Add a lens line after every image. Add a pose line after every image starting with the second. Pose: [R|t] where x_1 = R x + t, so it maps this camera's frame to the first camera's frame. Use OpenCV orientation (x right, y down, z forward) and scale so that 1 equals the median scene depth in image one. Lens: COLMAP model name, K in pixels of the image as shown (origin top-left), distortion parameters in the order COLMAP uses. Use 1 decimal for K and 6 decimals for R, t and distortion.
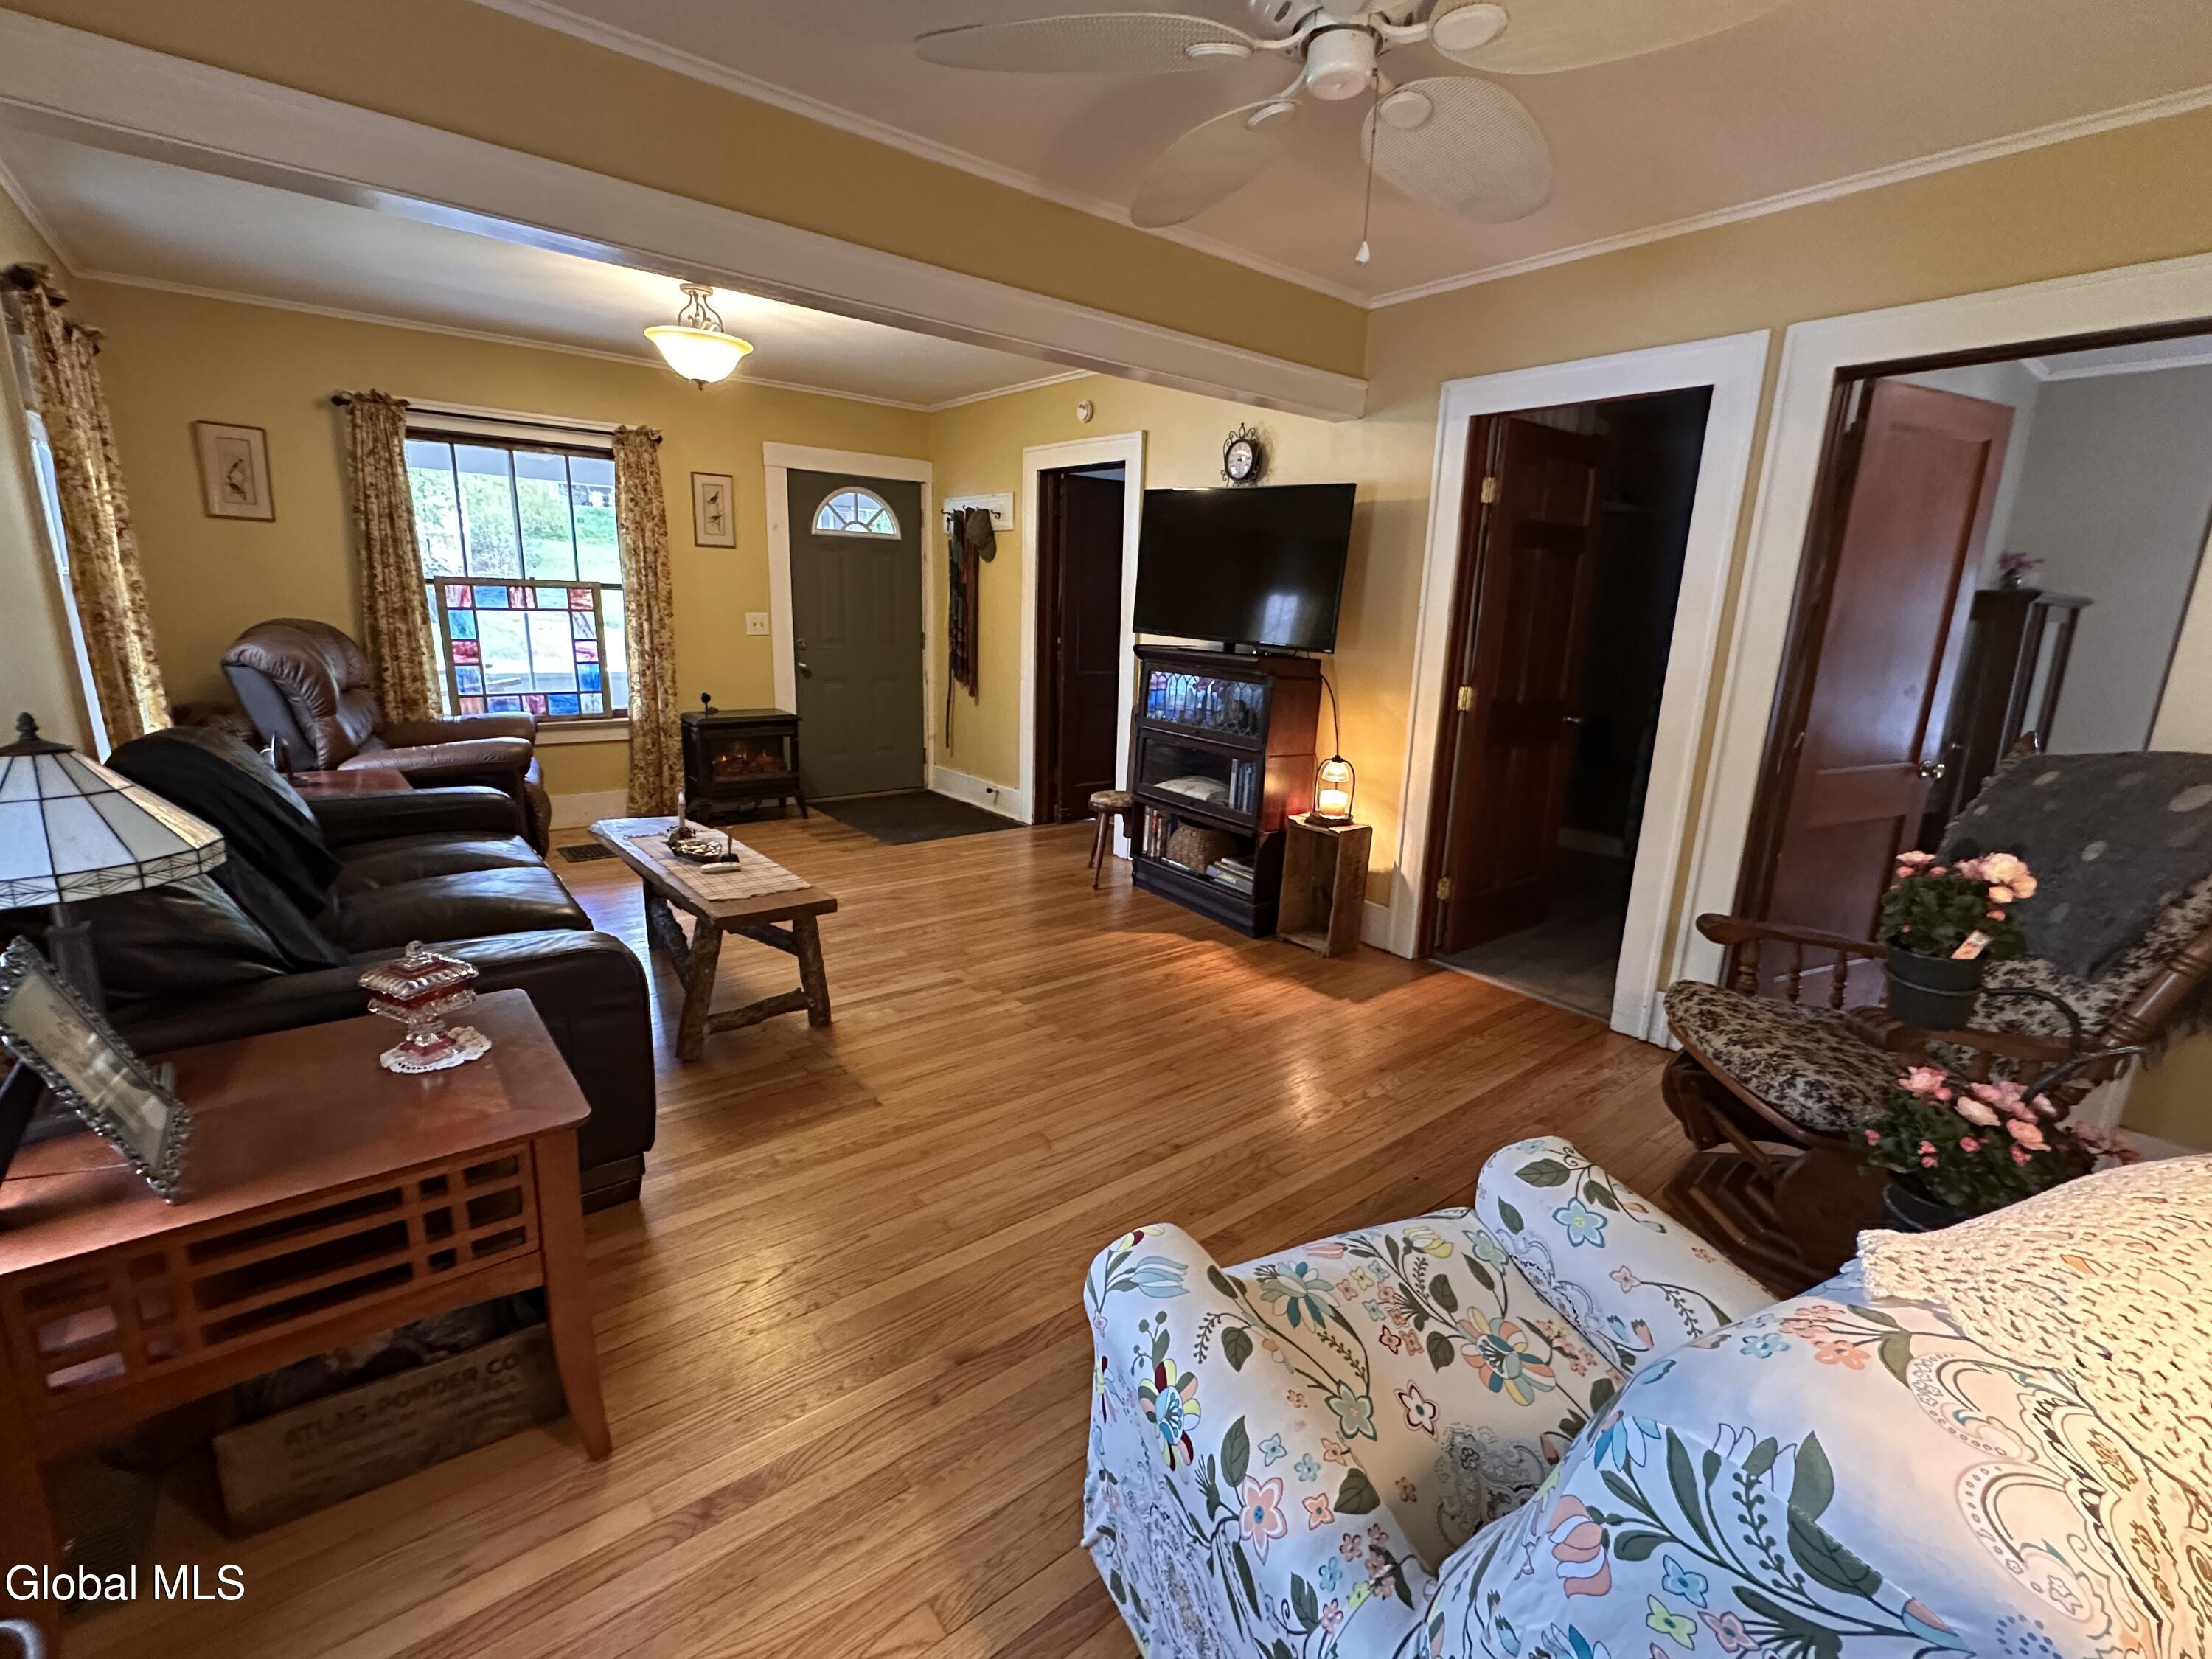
lens RADIAL K [[981.8, 0, 1099.2], [0, 981.8, 835.0], [0, 0, 1]] dist [-0.001451, -0.000027]
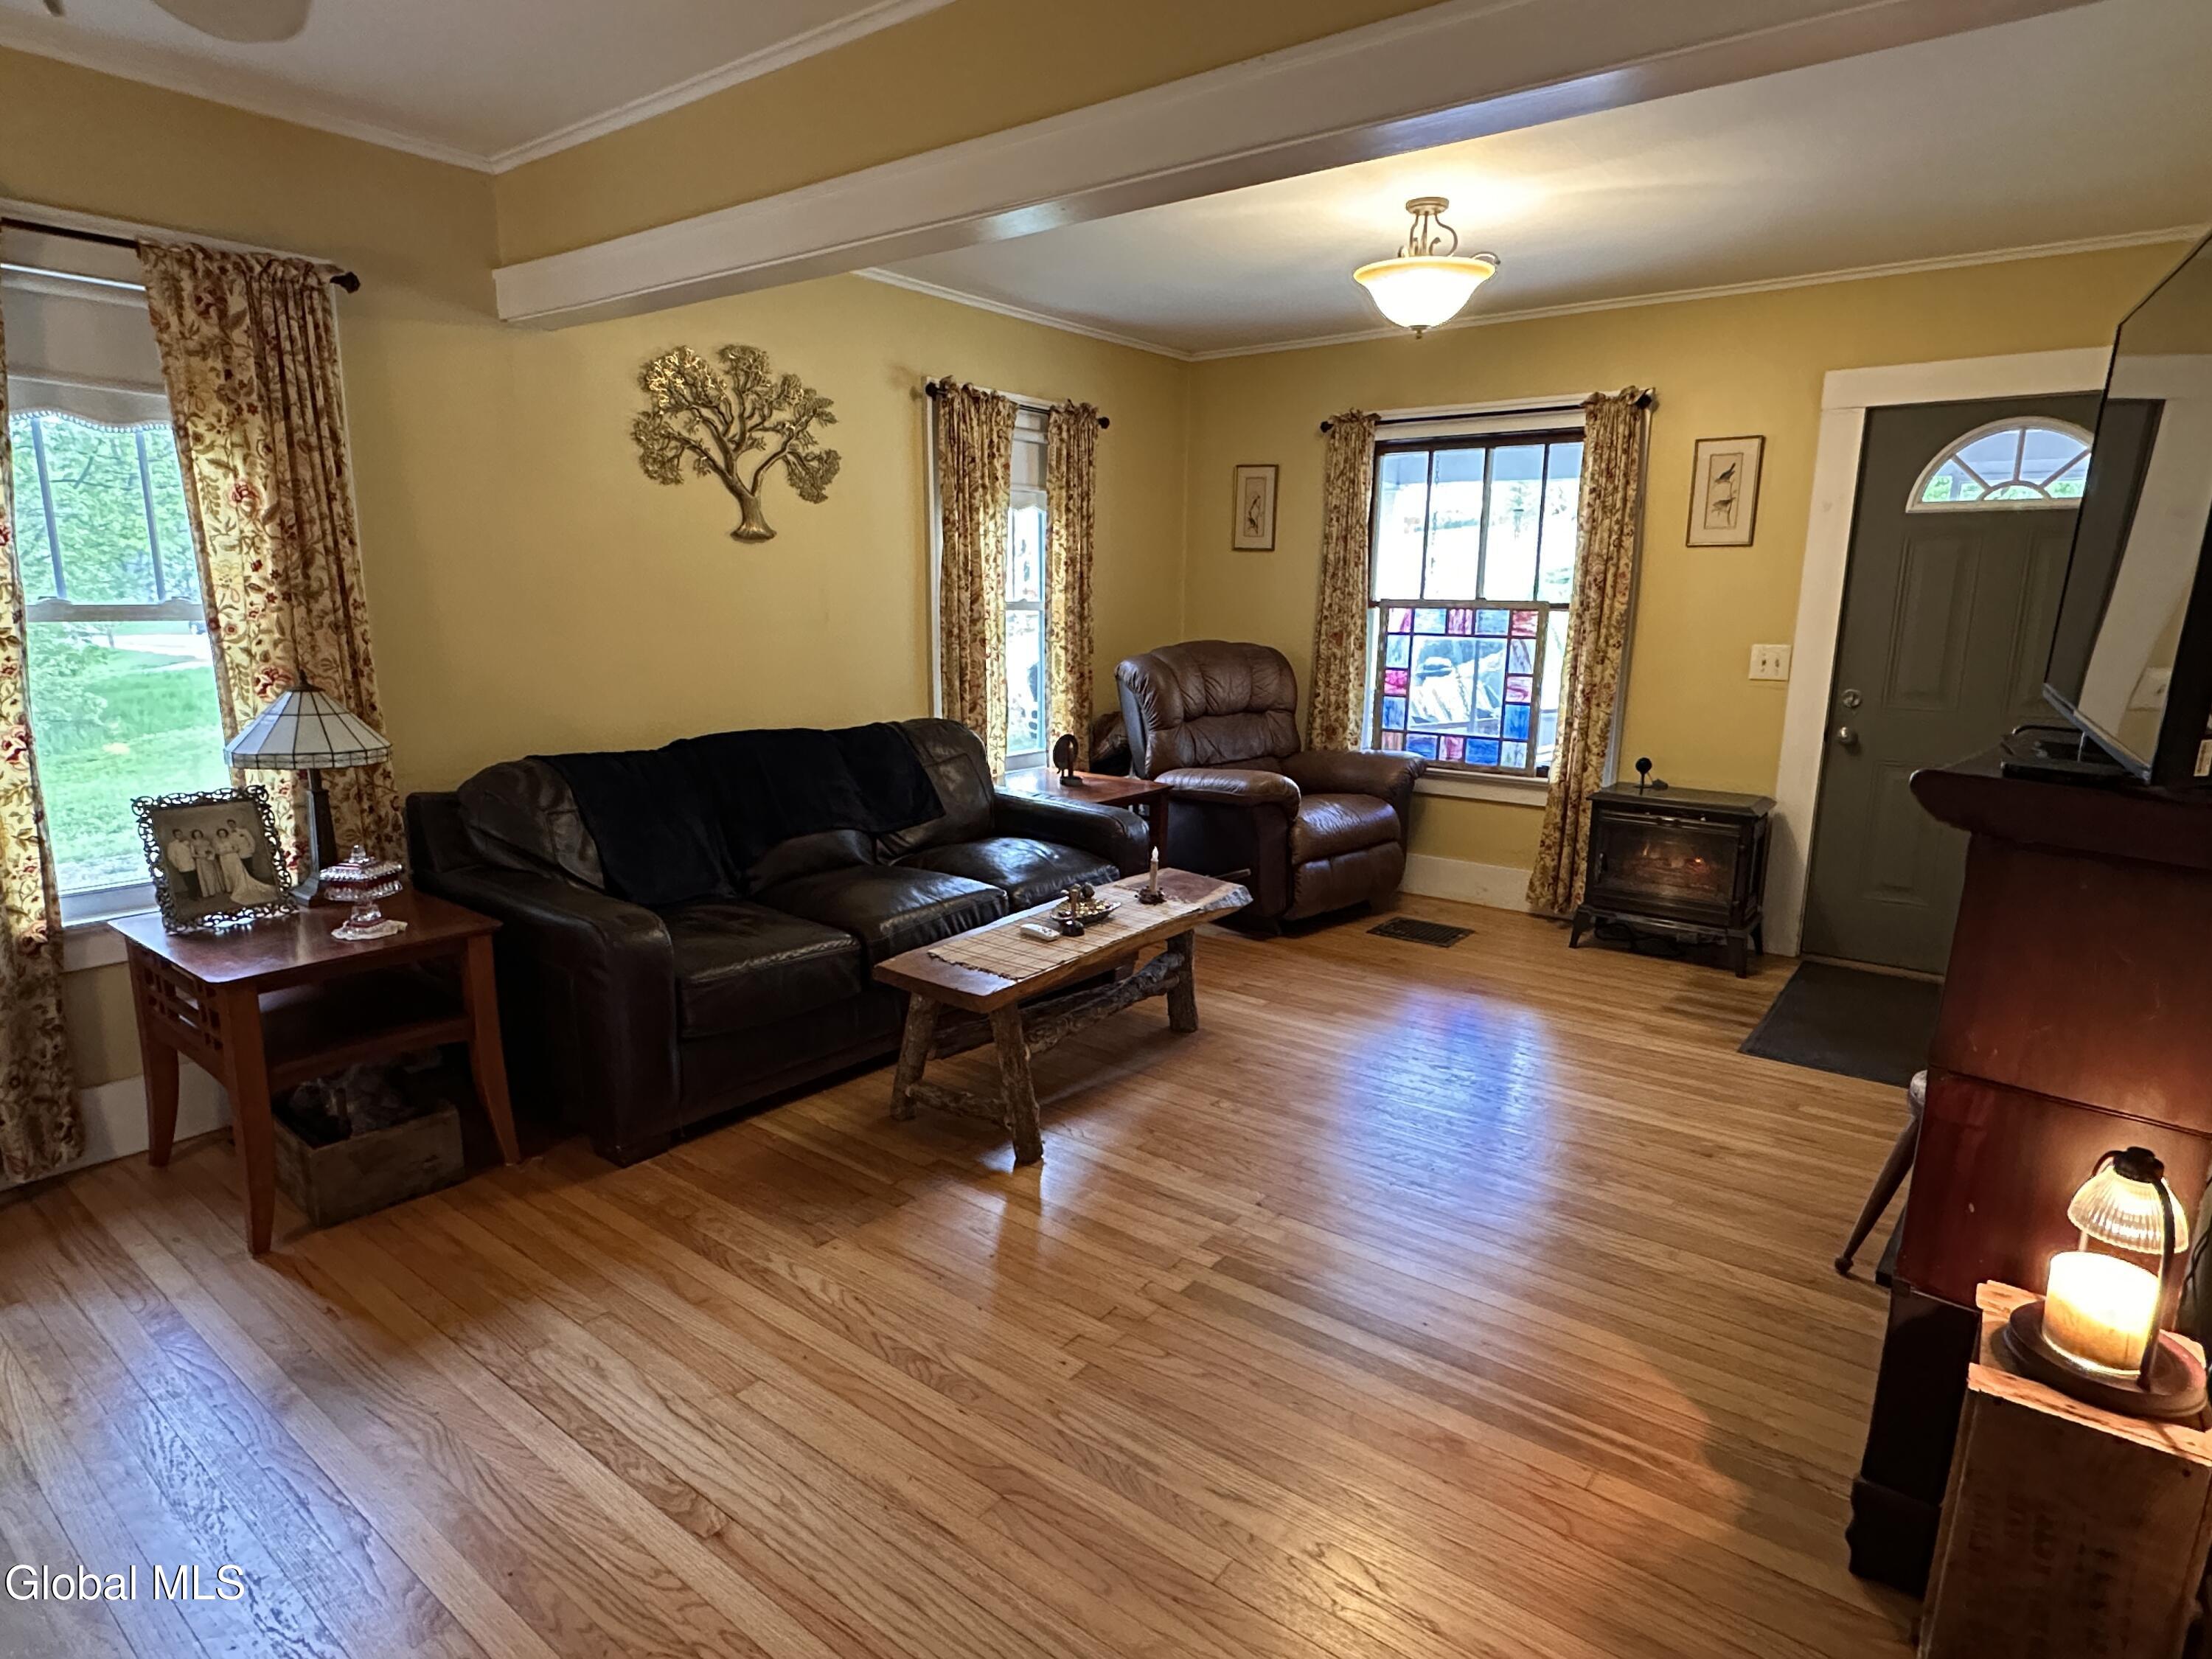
lens RADIAL K [[1222.5, 0, 1097.7], [0, 1222.5, 836.4], [0, 0, 1]] dist [-0.001876, 0.000415]
pose [[0.235859, 0.160627, -0.958420, 0.378606], [-0.232263, 0.966979, 0.104904, -0.103699], [0.943623, 0.197863, 0.265378, 0.474560]]
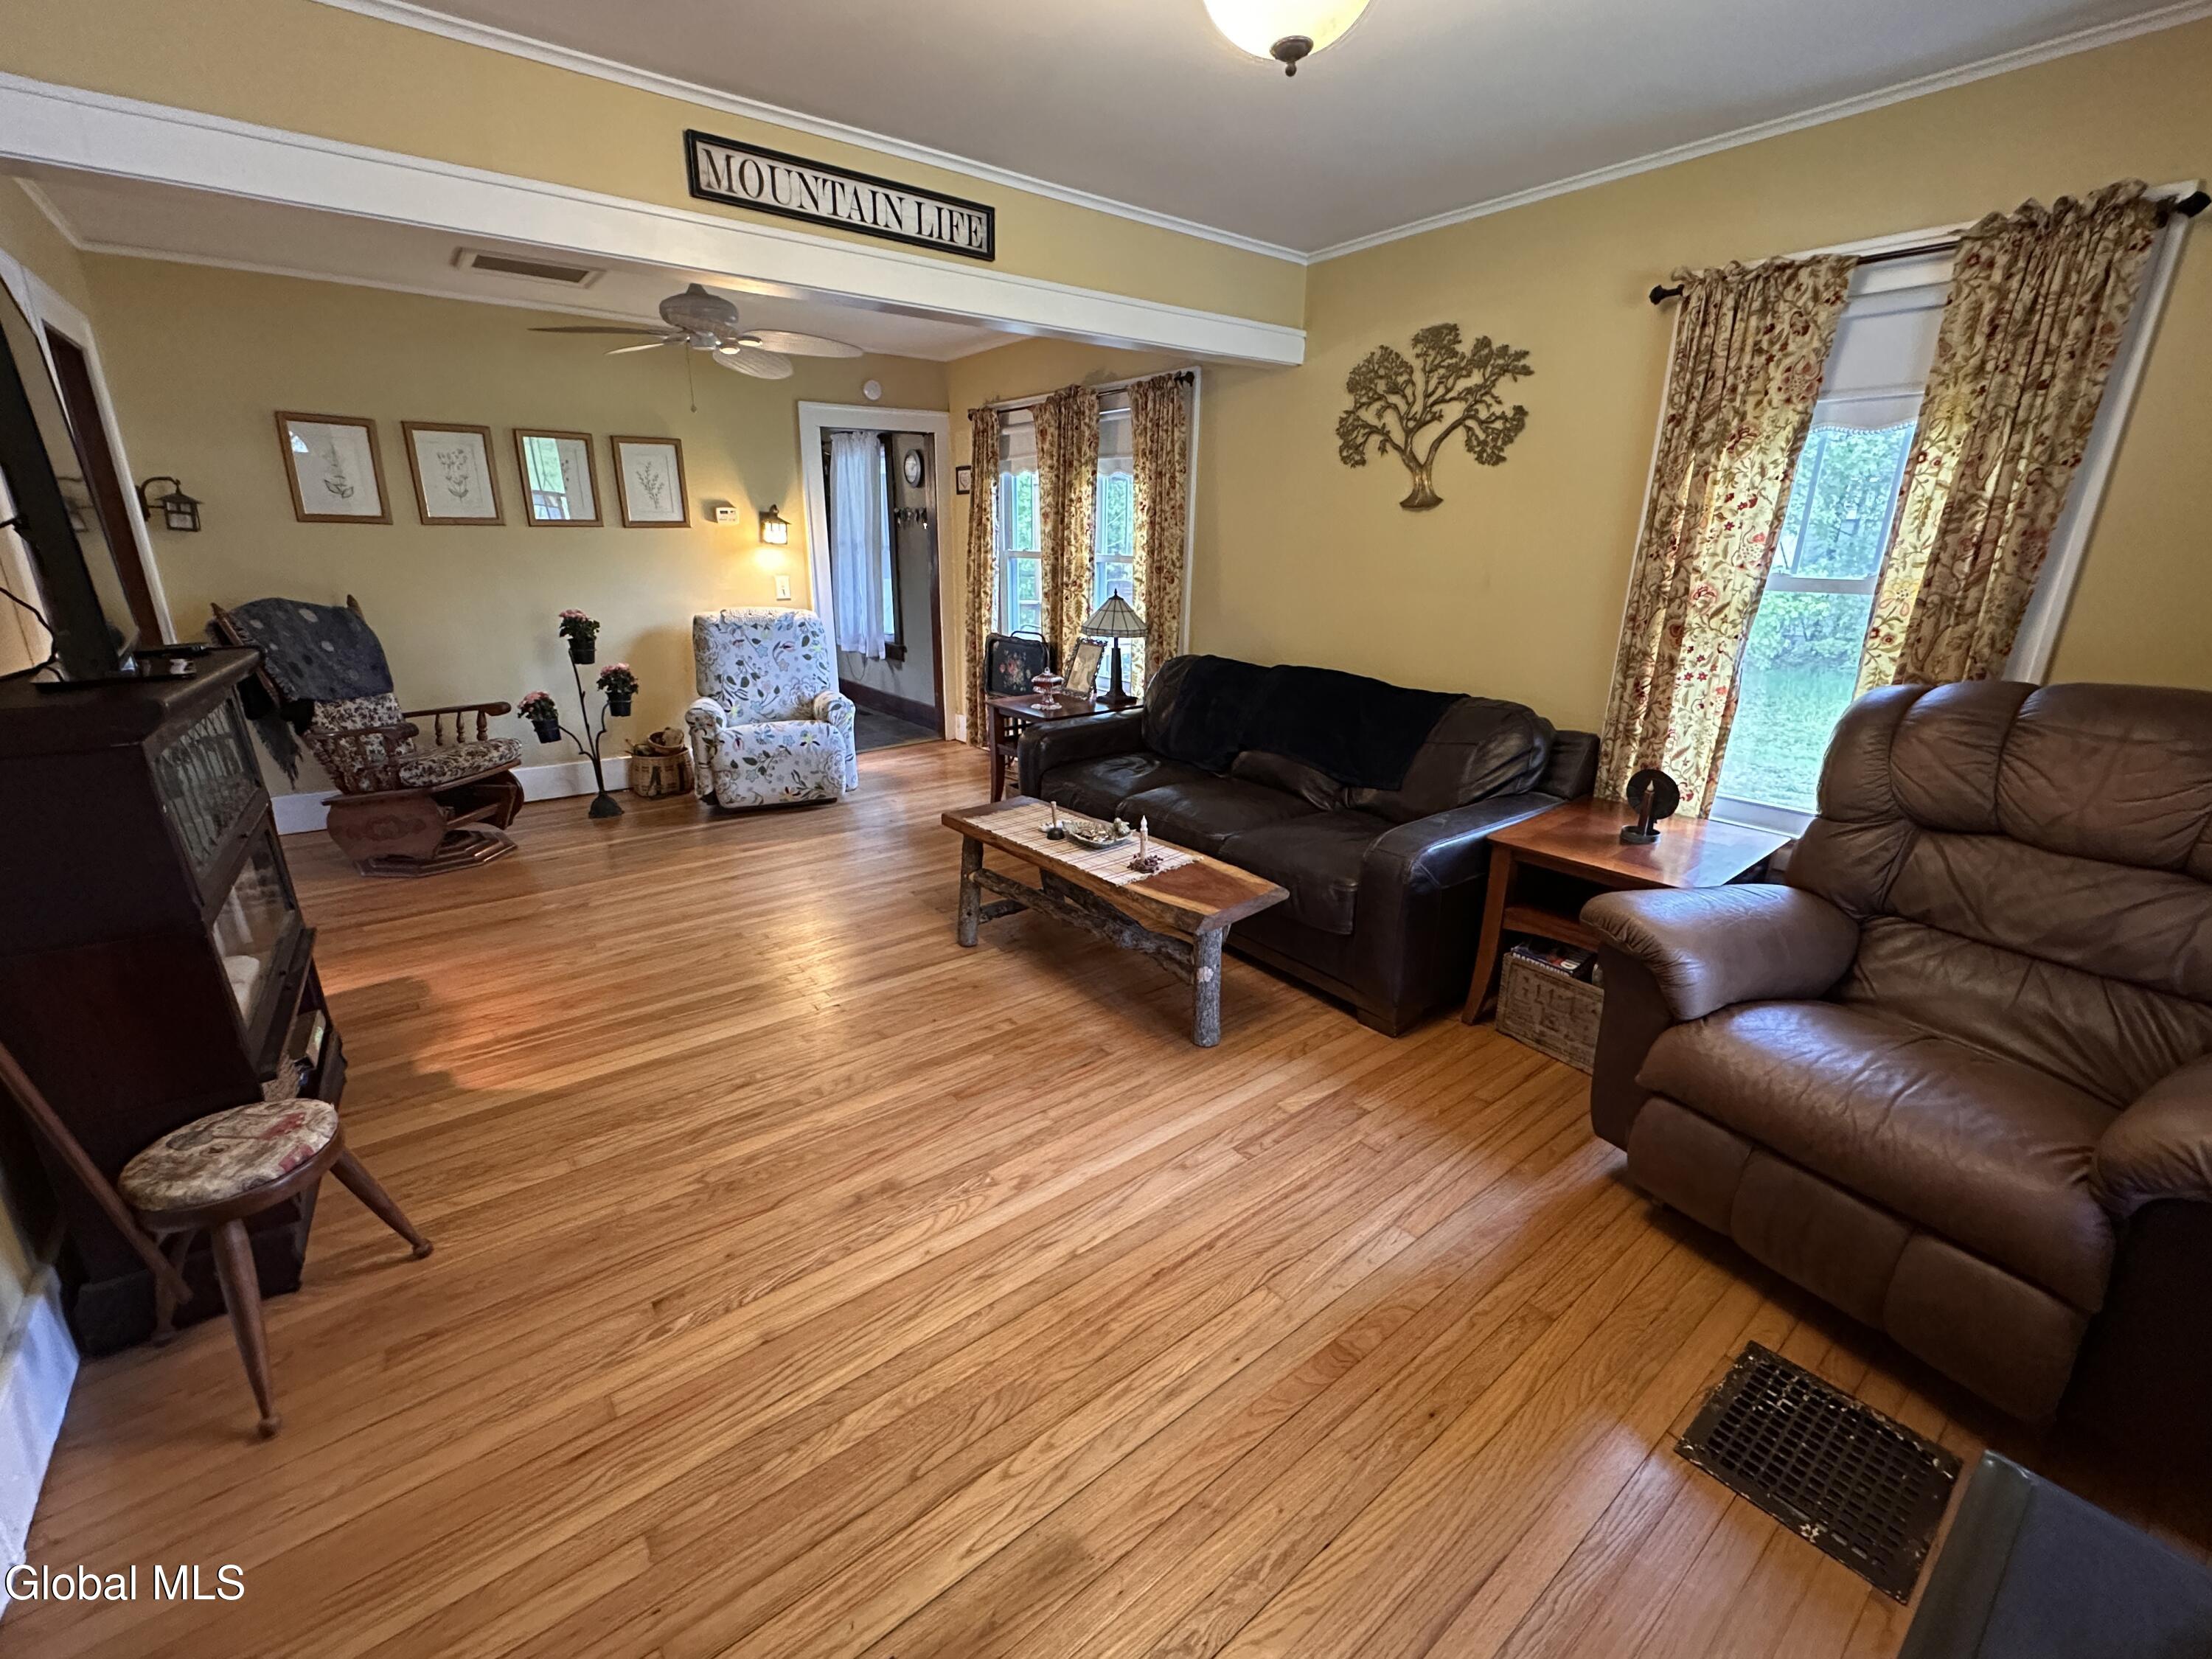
lens RADIAL K [[934.9, 0, 1100.6], [0, 934.9, 822.1], [0, 0, 1]] dist [0.001220, 0.000584]
pose [[-0.999038, -0.043269, -0.007119, -0.267881], [-0.040778, 0.857004, 0.513694, -0.306824], [-0.016126, 0.513490, -0.857944, 1.167196]]
